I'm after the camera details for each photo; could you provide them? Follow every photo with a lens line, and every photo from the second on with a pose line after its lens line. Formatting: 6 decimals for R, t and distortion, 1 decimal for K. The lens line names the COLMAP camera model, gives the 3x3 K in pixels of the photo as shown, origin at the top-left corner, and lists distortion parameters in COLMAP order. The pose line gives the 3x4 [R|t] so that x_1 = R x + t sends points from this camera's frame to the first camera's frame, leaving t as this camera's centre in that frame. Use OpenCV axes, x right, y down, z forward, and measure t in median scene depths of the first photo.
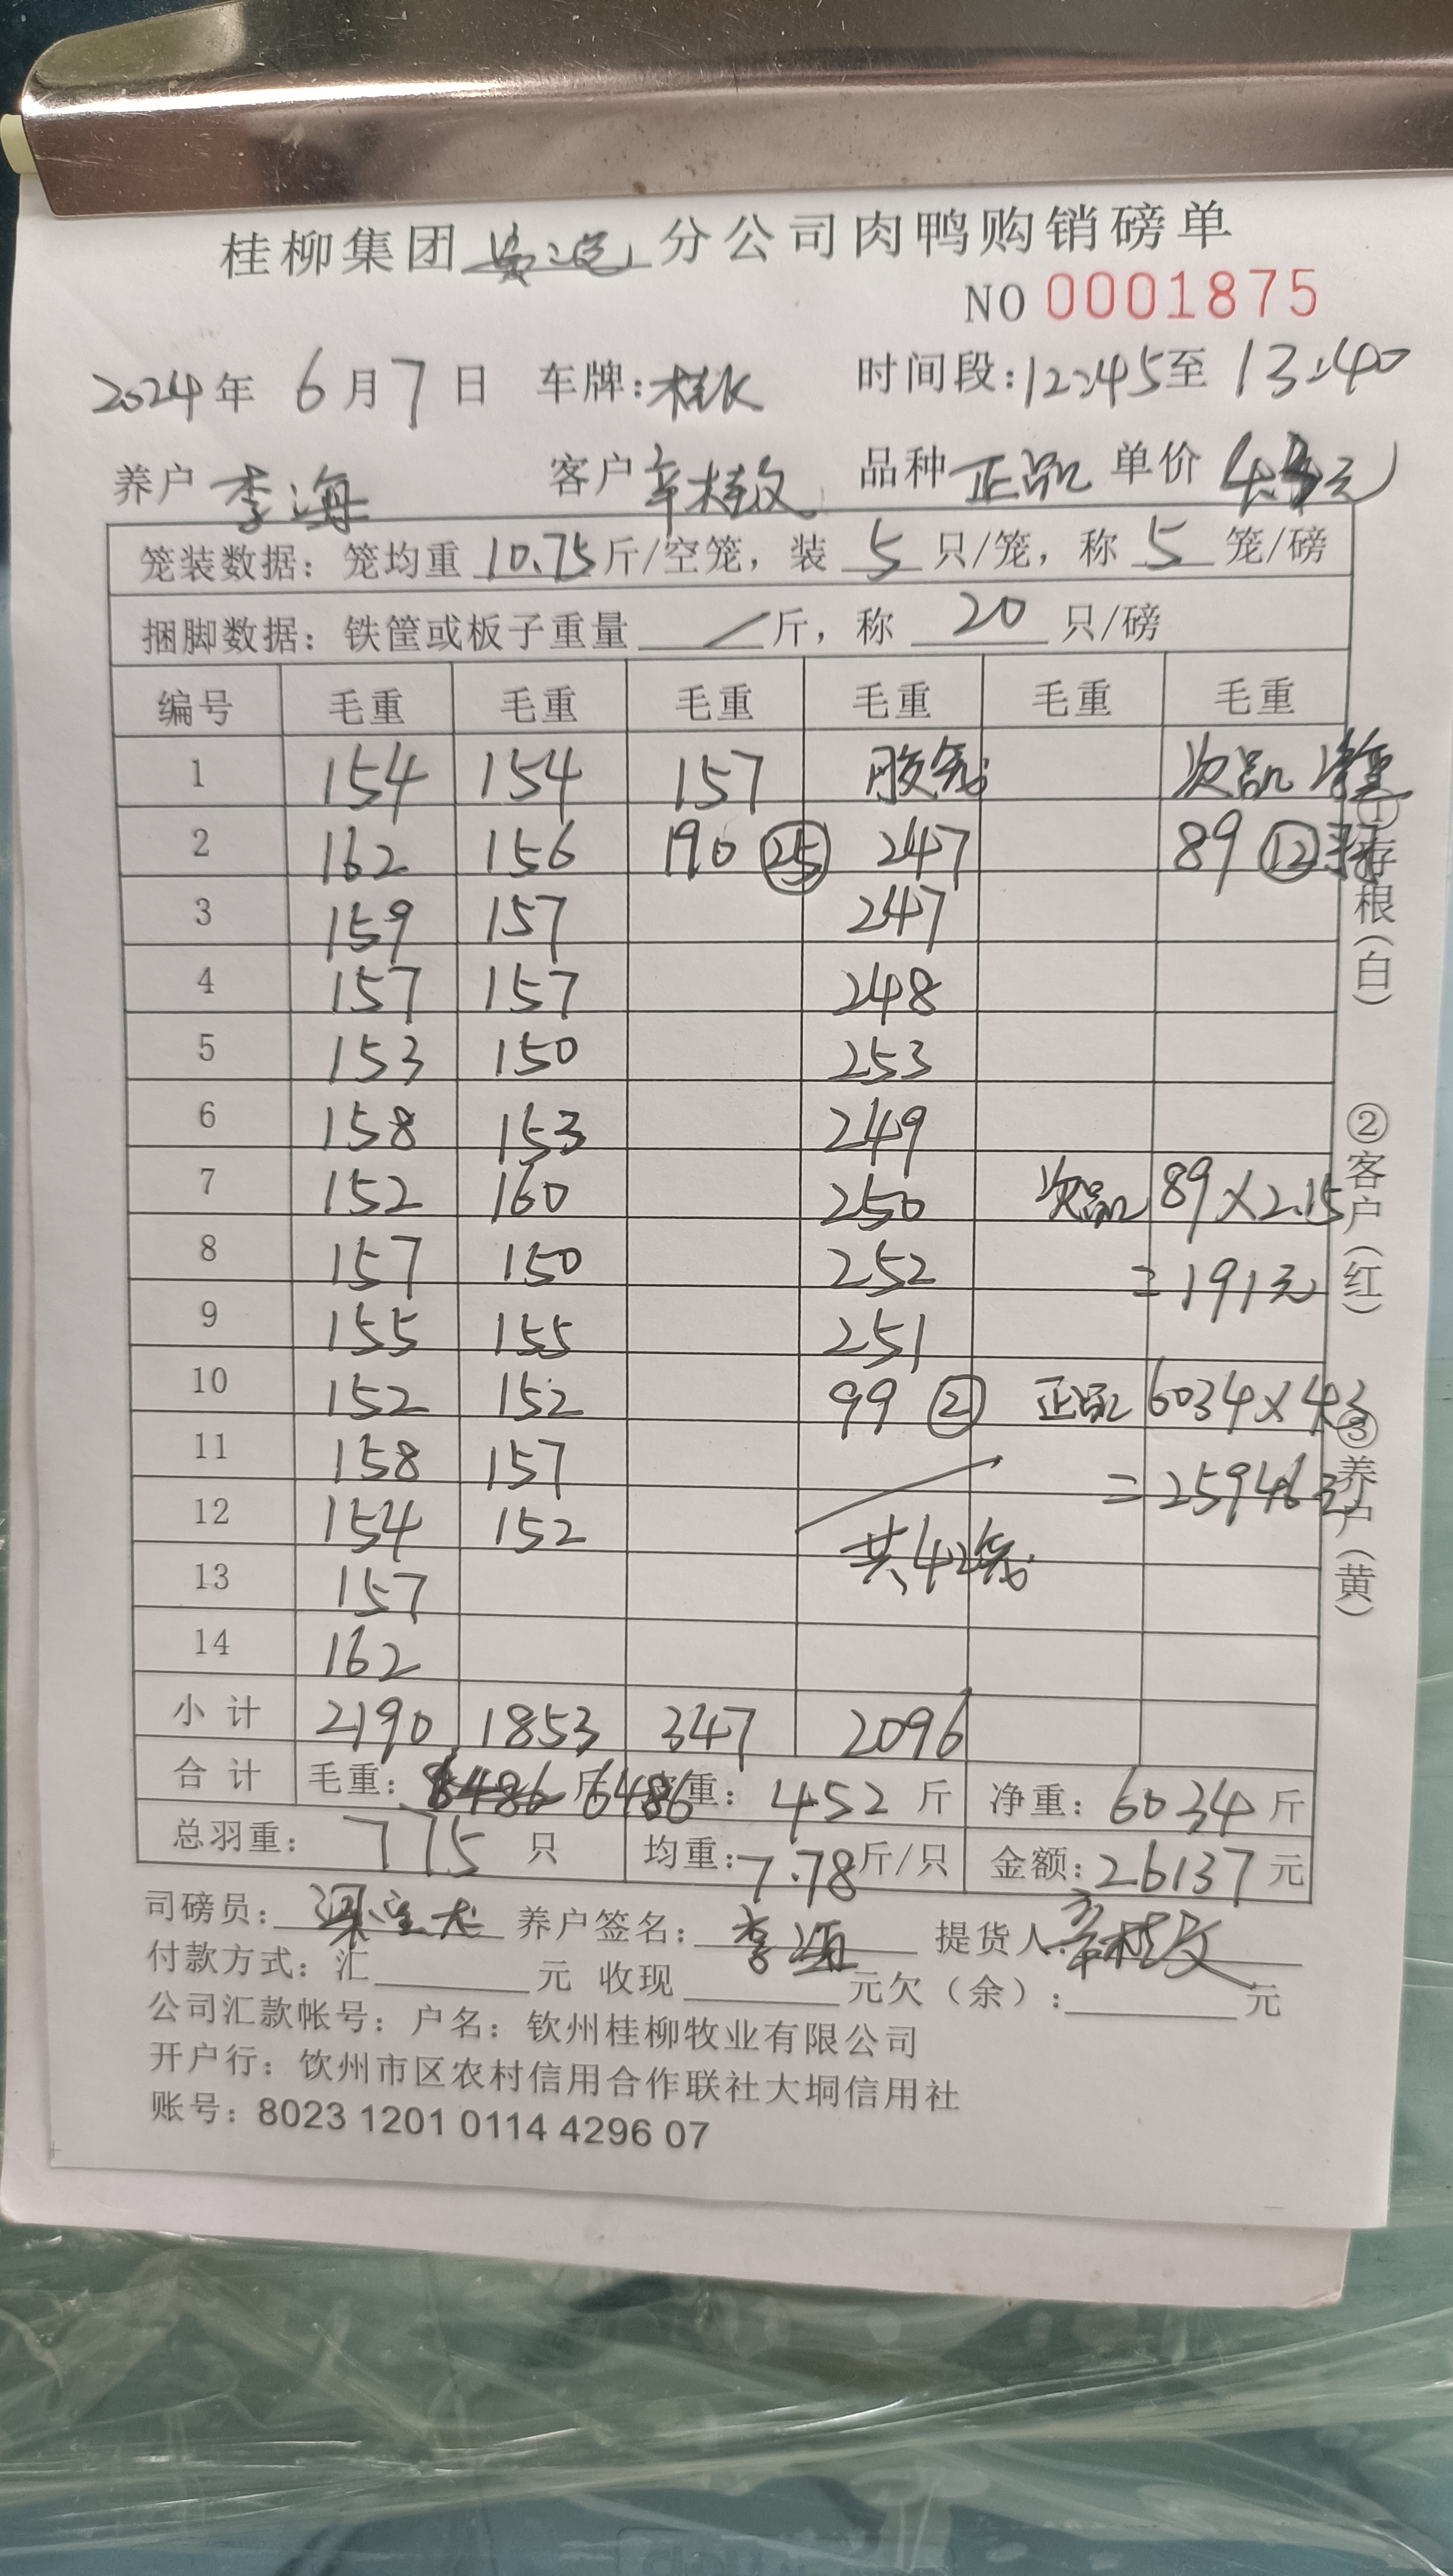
lens RADIAL K [[1821.1, 0, 731.8], [0, 1821.1, 1350.4], [0, 0, 1]] dist [0.004402, 0.000396]
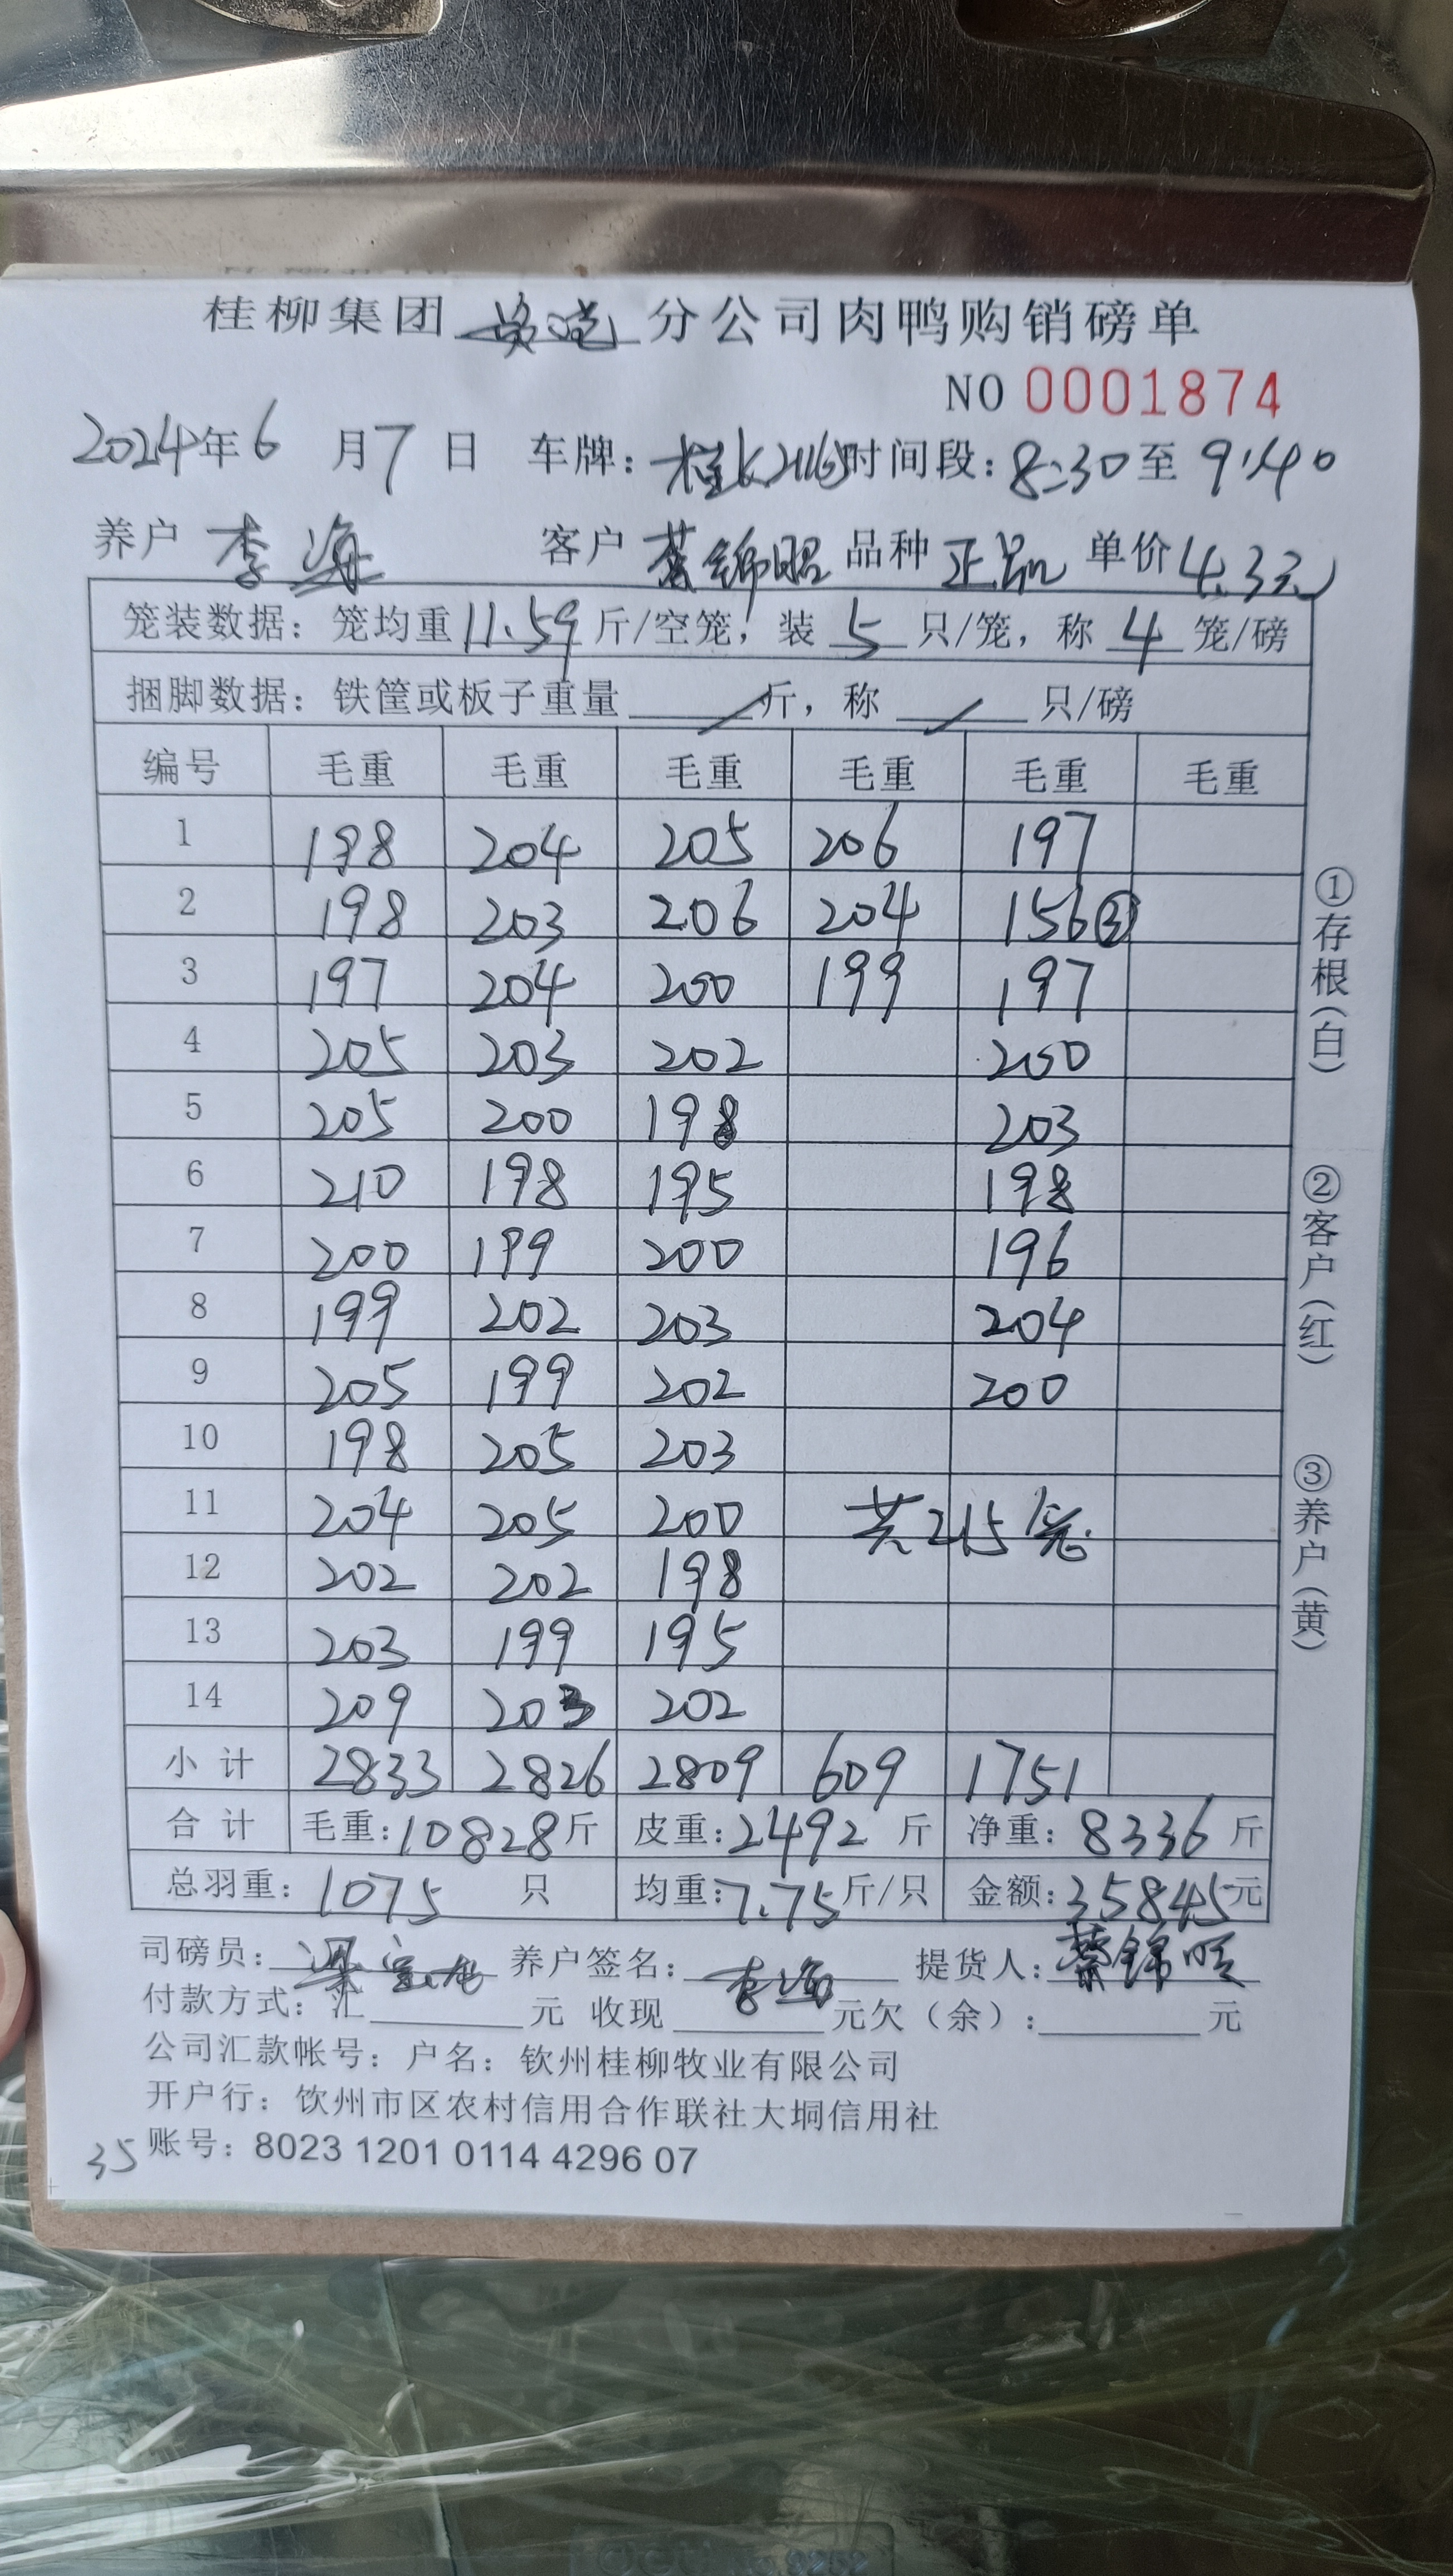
lens RADIAL K [[1573.5, 0, 744.3], [0, 1573.5, 1346.1], [0, 0, 1]] dist [0.001004, 0.000667]
pose [[0.999889, 0.001805, 0.014791, 0.000791], [-0.001542, 0.999841, -0.017792, -0.019257], [-0.014820, 0.017768, 0.999732, 0.128780]]
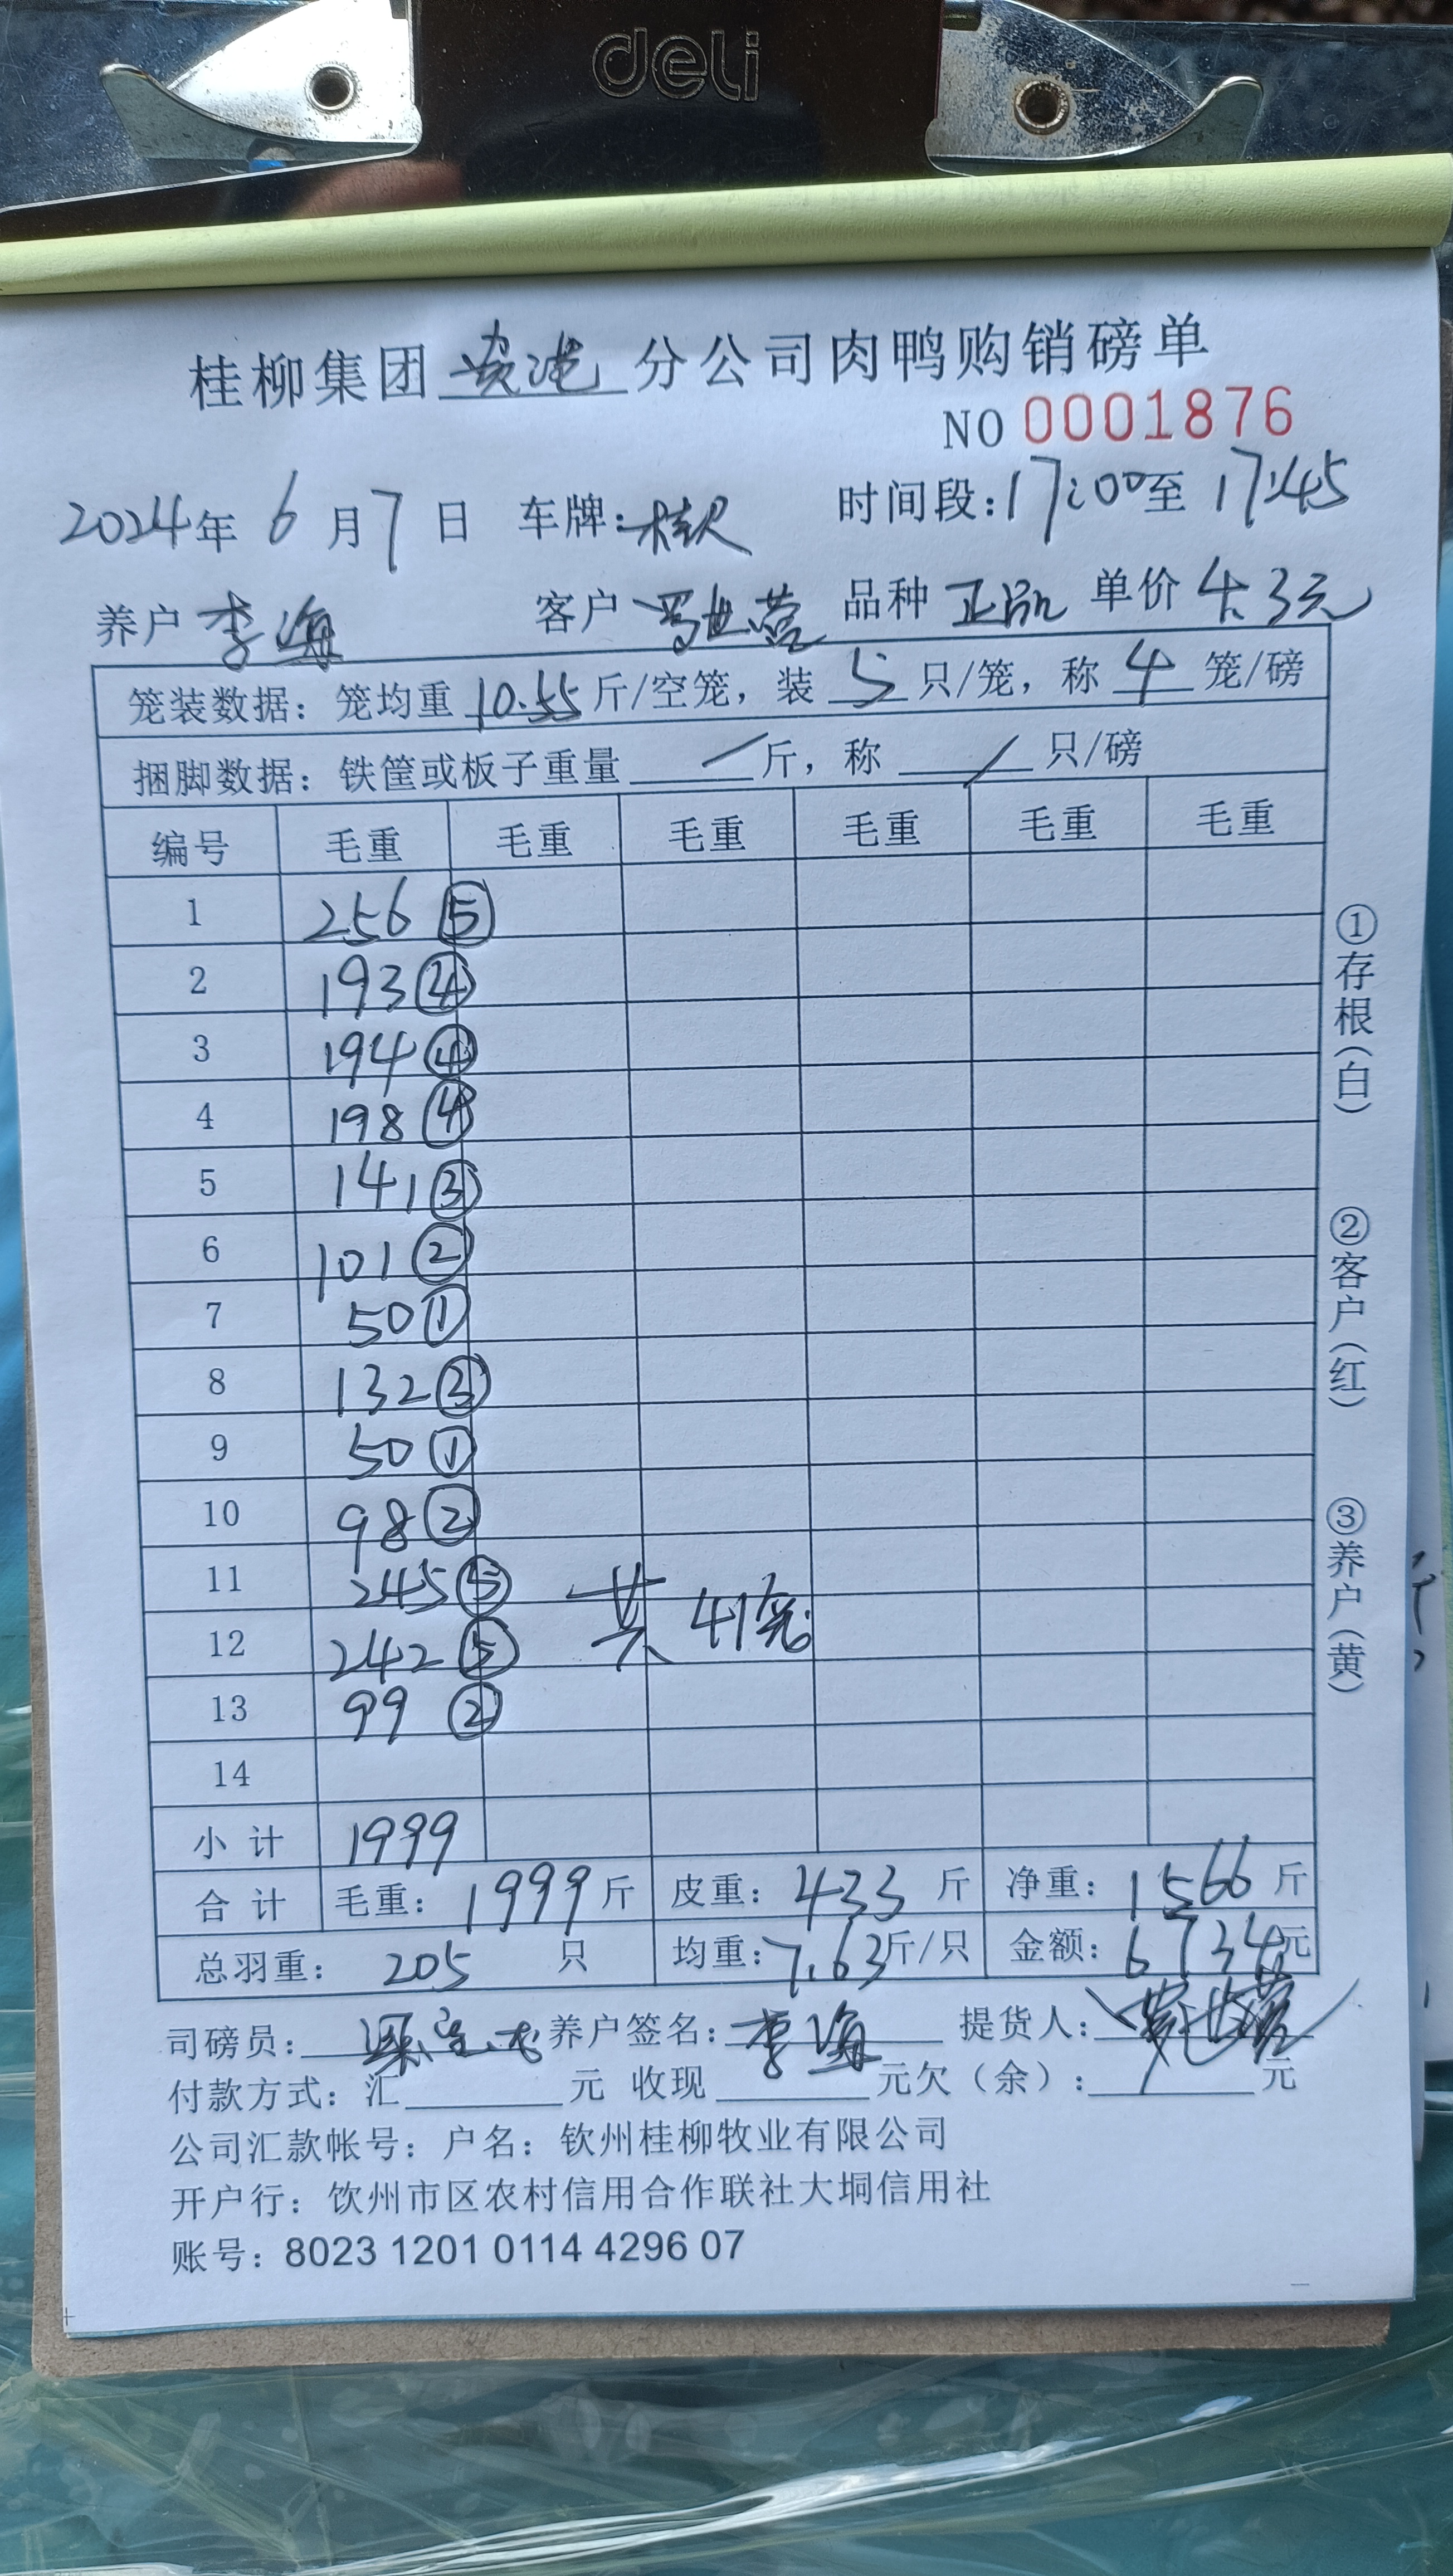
lens RADIAL K [[1905.8, 0, 804.6], [0, 1905.8, 1344.1], [0, 0, 1]] dist [0.001338, -0.000095]
pose [[0.998963, -0.028853, 0.035217, -0.001552], [0.031308, 0.996964, -0.071285, 0.009152], [-0.033053, 0.072314, 0.996834, -0.064352]]
